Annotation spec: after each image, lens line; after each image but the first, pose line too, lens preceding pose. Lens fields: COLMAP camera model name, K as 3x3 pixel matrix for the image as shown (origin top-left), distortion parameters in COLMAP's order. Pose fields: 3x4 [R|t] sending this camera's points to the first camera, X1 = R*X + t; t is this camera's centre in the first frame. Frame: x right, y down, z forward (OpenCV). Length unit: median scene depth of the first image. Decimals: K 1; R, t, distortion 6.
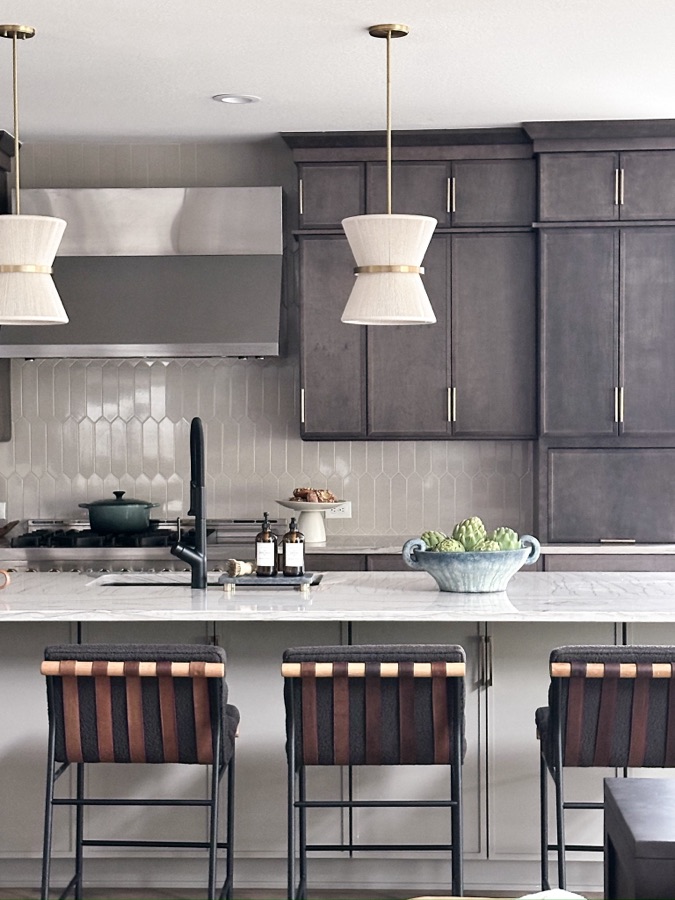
lens RADIAL K [[1748.4, 0, 337.7], [0, 1748.4, 451.3], [0, 0, 1]] dist [0.136440, 0.000000]
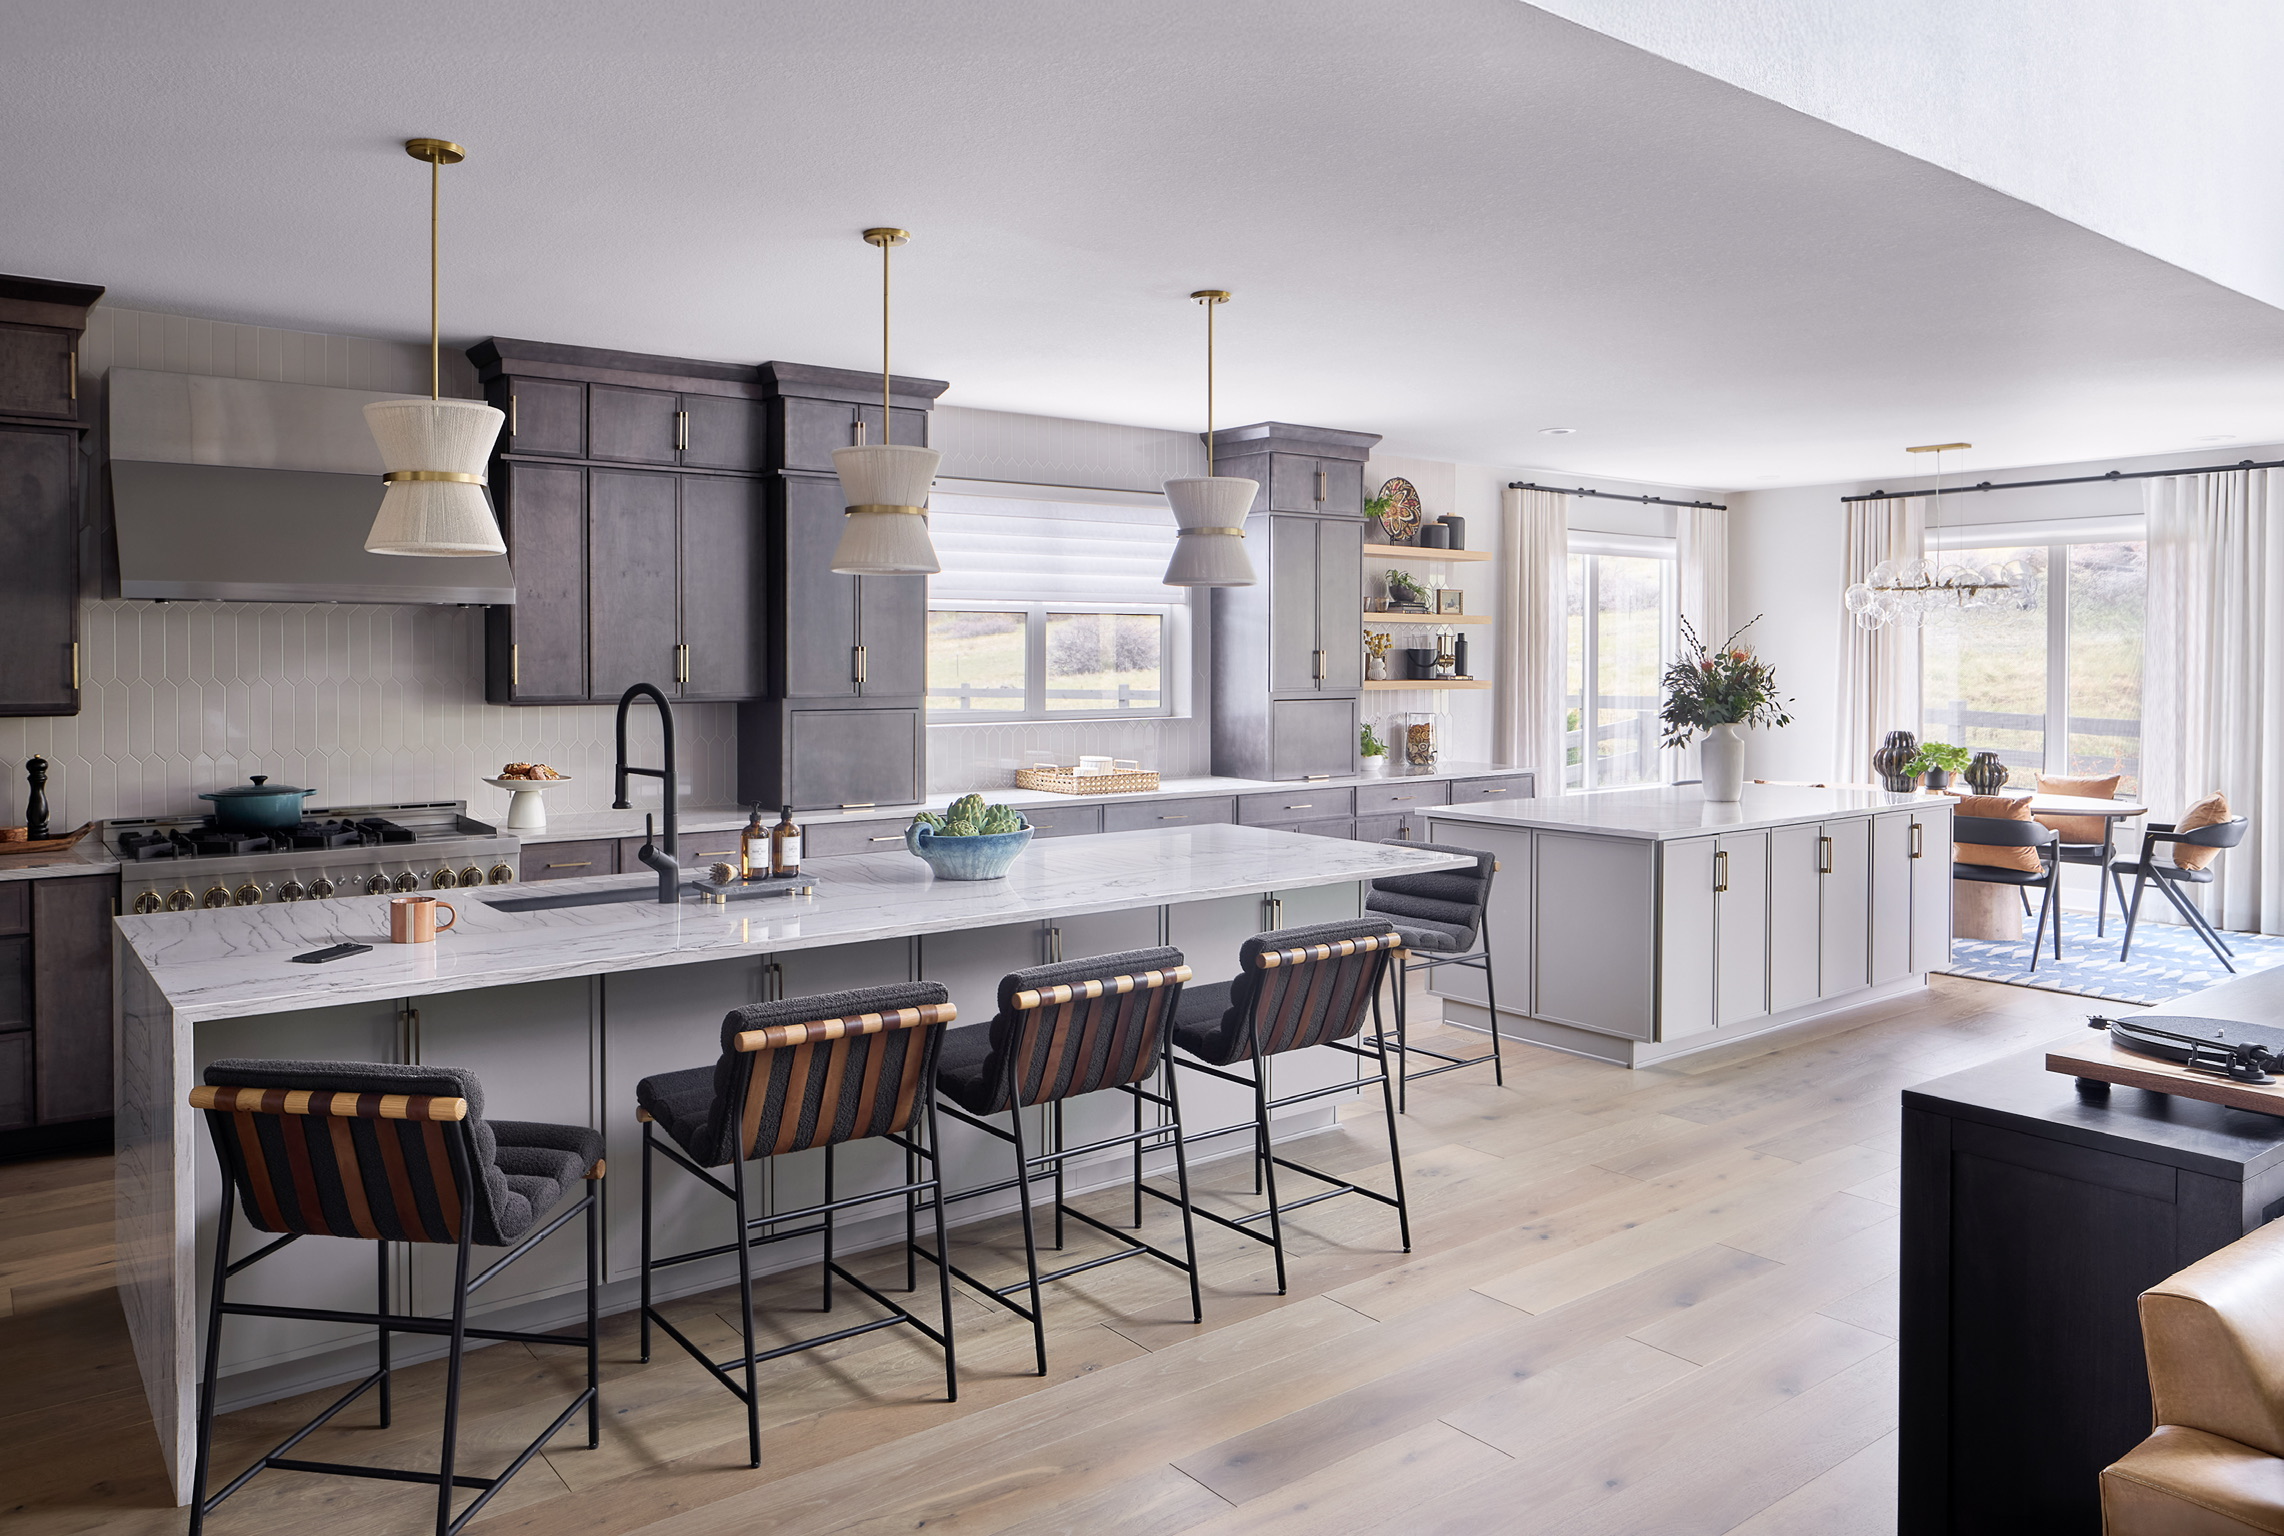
lens RADIAL K [[1548.8, 0, 1066.3], [0, 1548.8, 665.6], [0, 0, 1]] dist [-0.002703, 0.001953]
pose [[0.778781, 0.002834, 0.627289, -0.284001], [0.010636, 0.999786, -0.017723, -0.009739], [-0.627205, 0.020474, 0.778585, 0.266412]]
